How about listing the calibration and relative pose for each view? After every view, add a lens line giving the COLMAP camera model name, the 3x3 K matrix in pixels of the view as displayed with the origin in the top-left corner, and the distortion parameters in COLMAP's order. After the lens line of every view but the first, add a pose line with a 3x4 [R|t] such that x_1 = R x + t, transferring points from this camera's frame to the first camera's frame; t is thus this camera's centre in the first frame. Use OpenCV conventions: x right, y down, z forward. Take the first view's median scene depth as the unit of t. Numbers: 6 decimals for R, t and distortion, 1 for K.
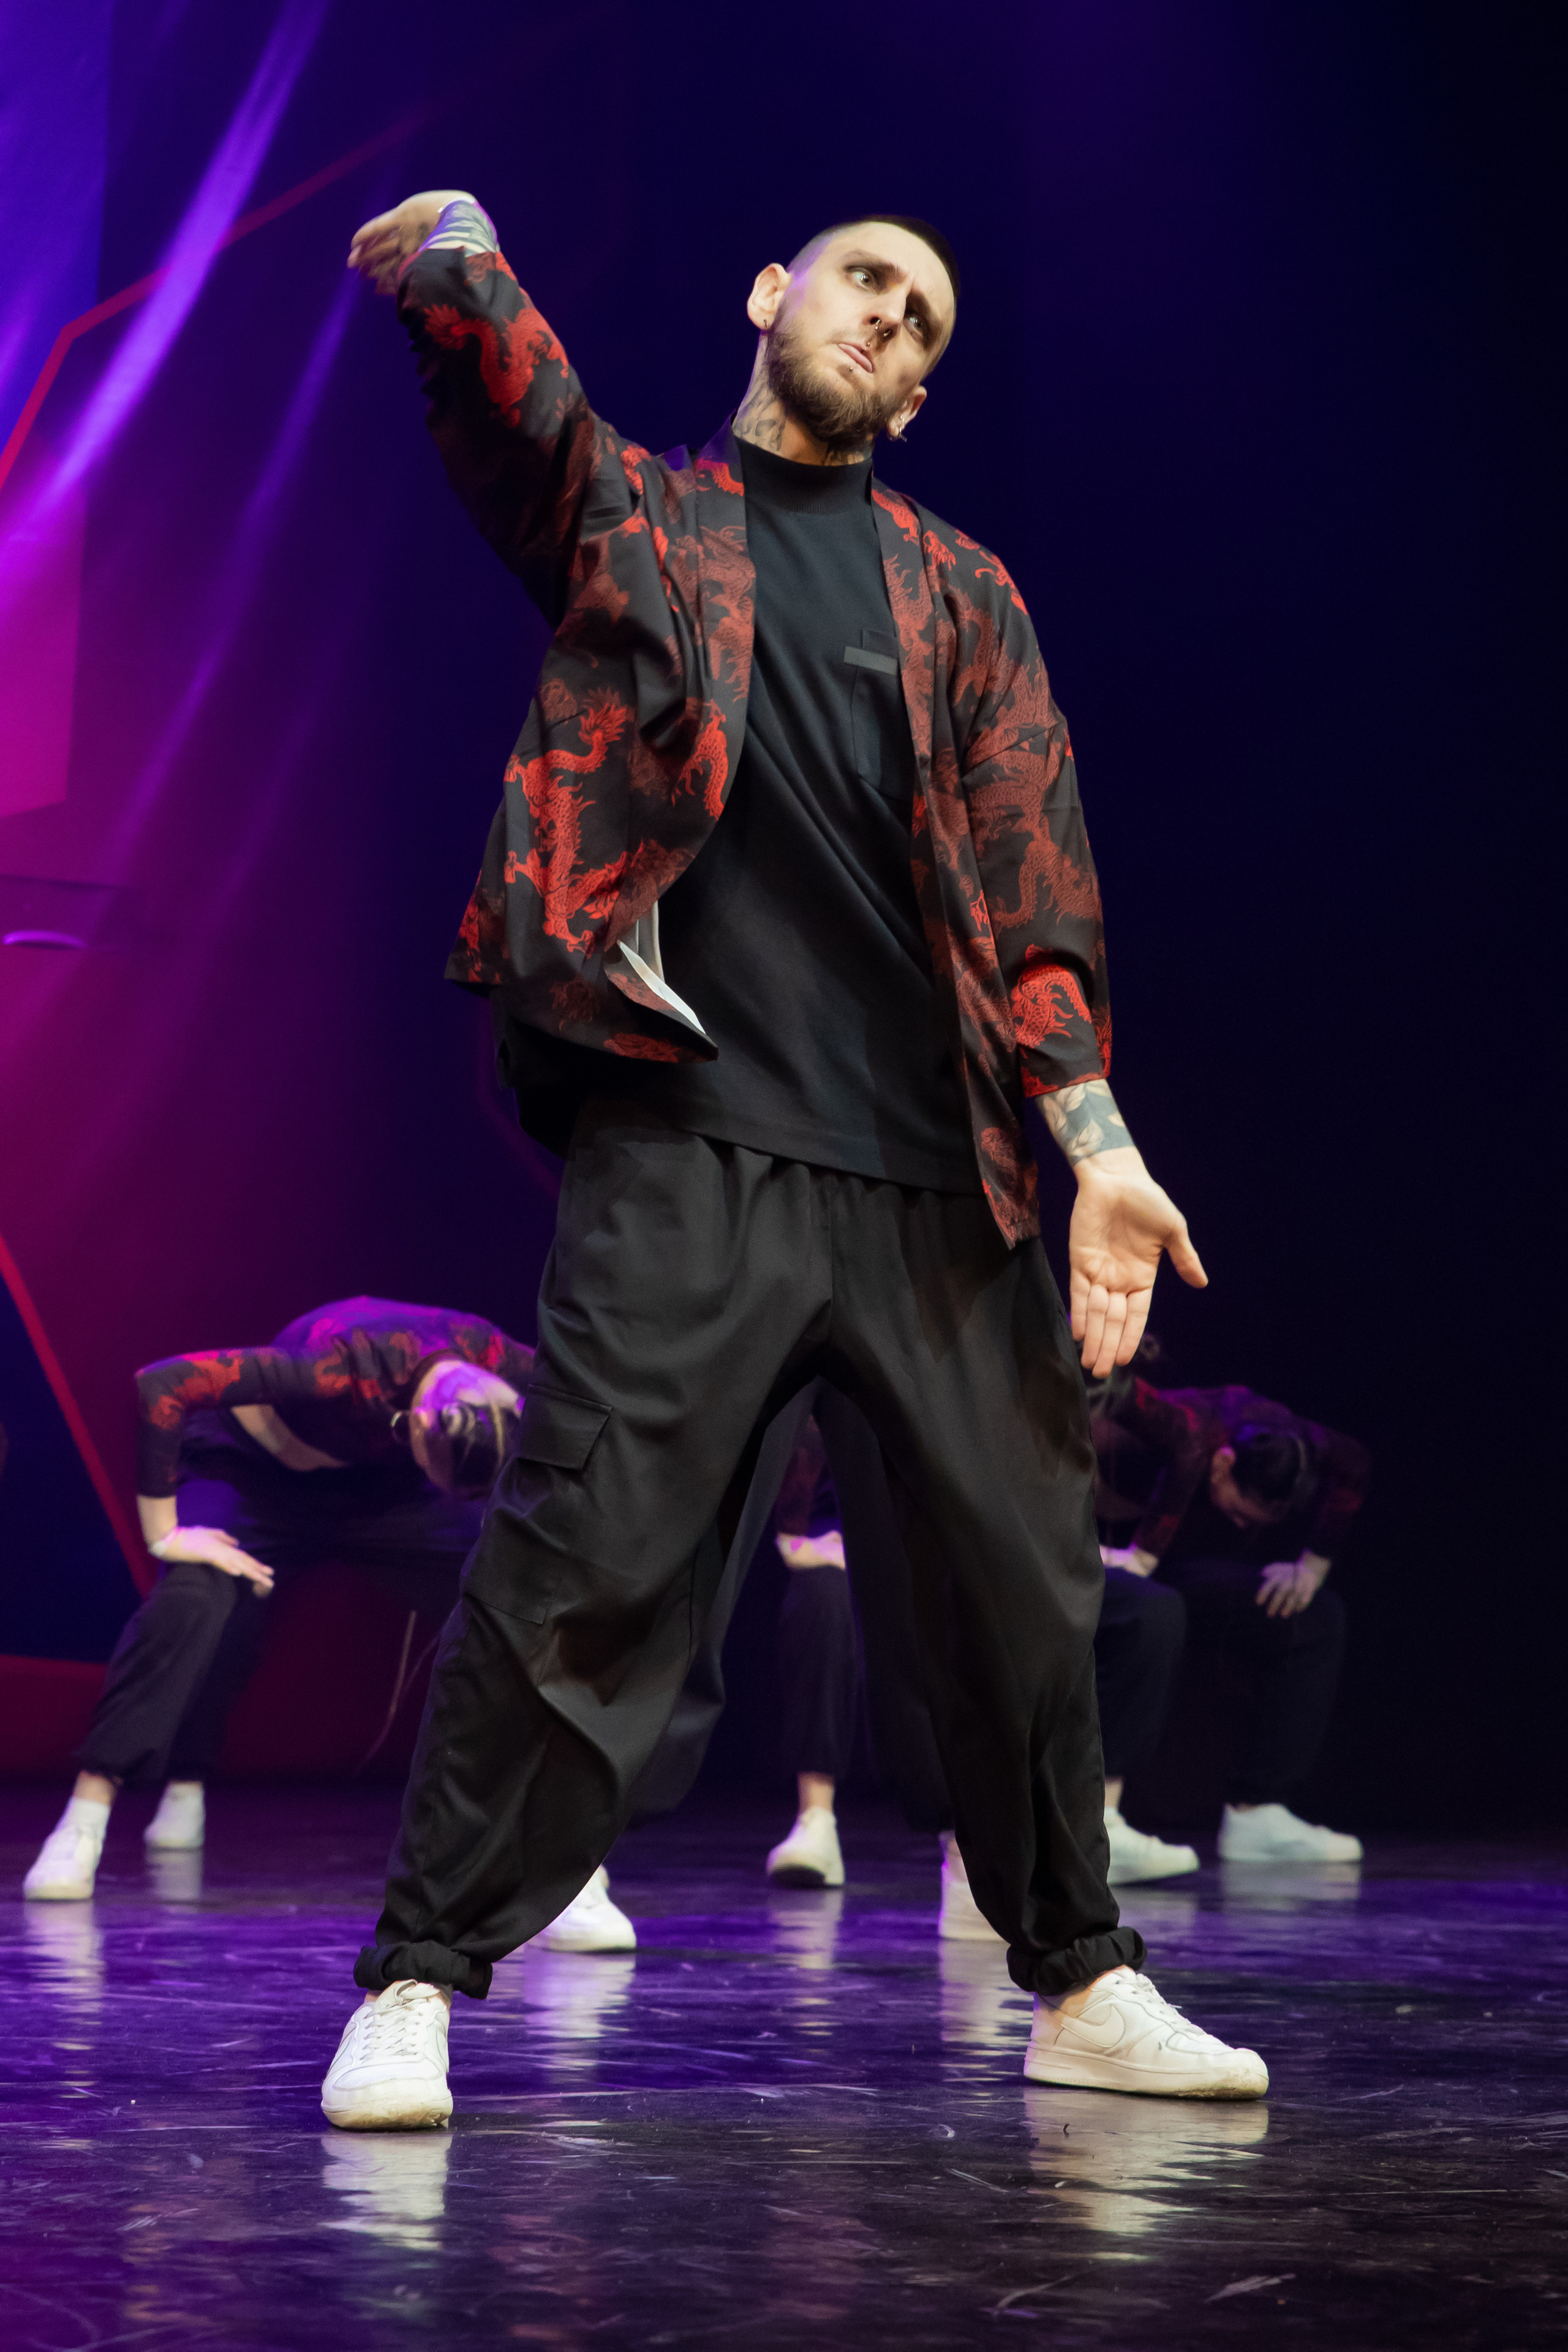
lens RADIAL K [[4609.0, 0, 785.2], [0, 4609.0, 1175.7], [0, 0, 1]] dist [0.061467, 0.000000]
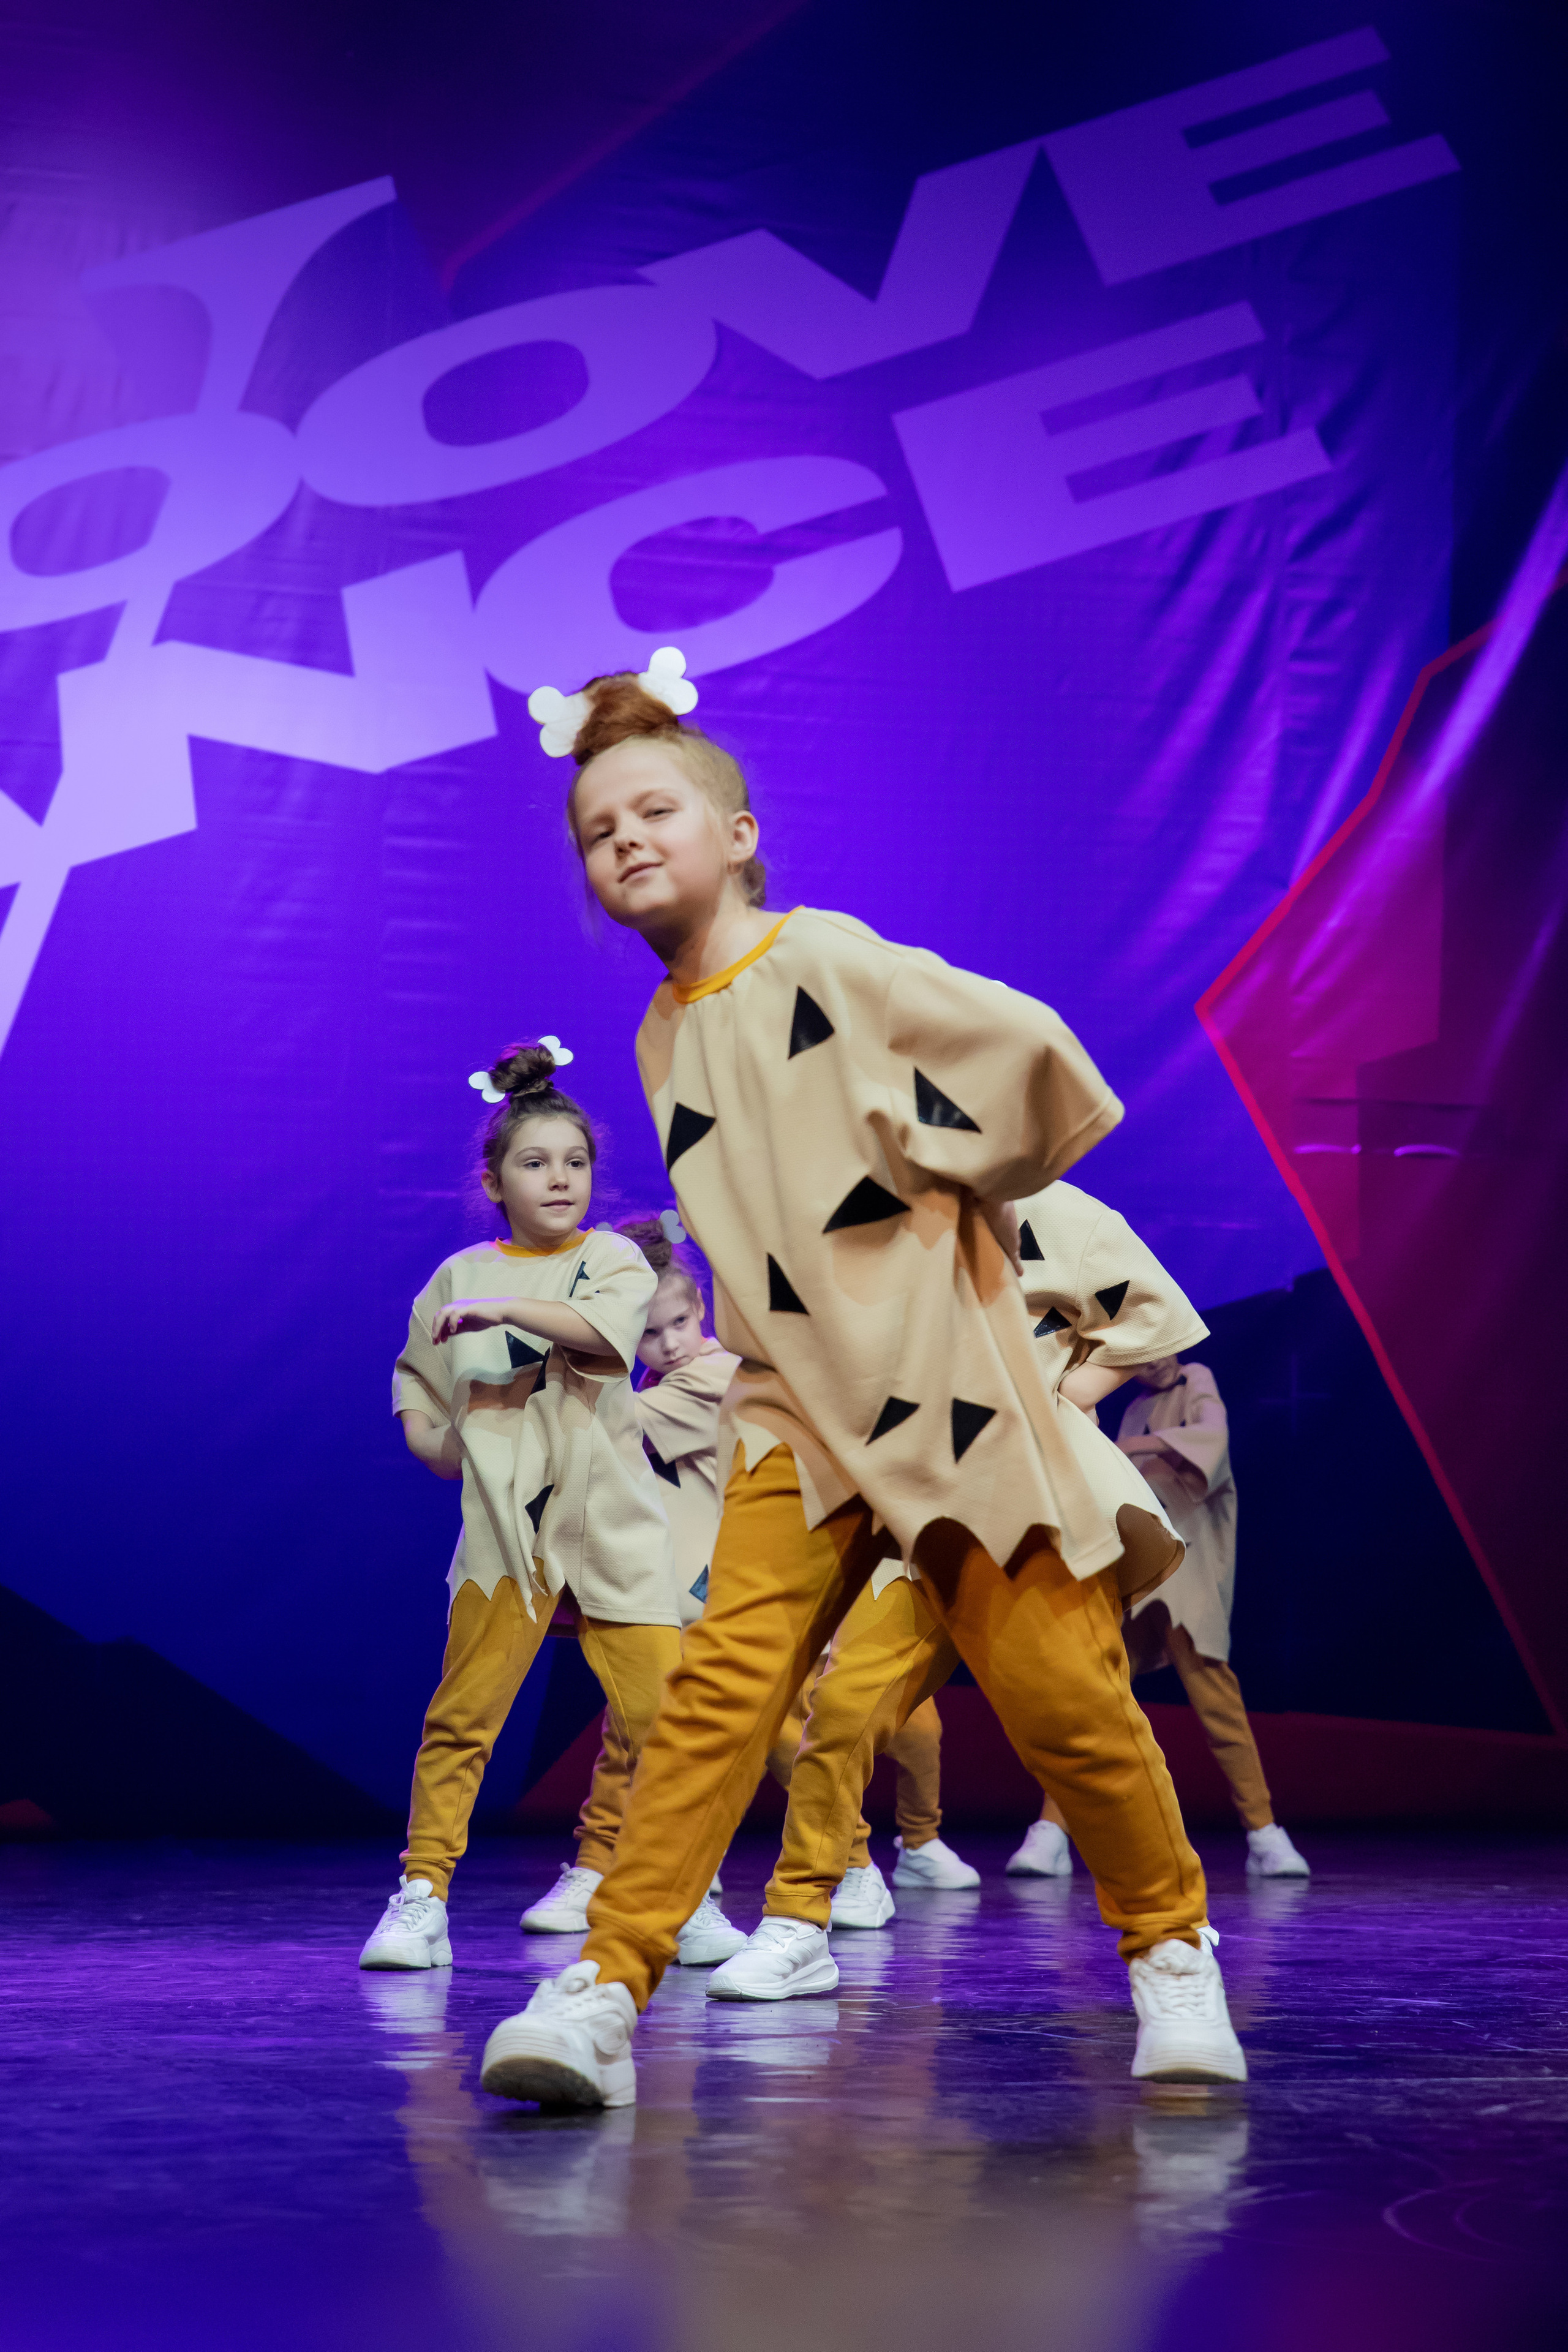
lens RADIAL K [[4609.0, 0, 784.5], [0, 4609.0, 1163.2], [0, 0, 1]] dist [0.061467, 0.000000]
pose [[0.948343, -0.038077, -0.314954, 0.069260], [0.027623, 0.998911, -0.037593, -0.006045], [0.316042, 0.026951, 0.948362, -0.242464]]
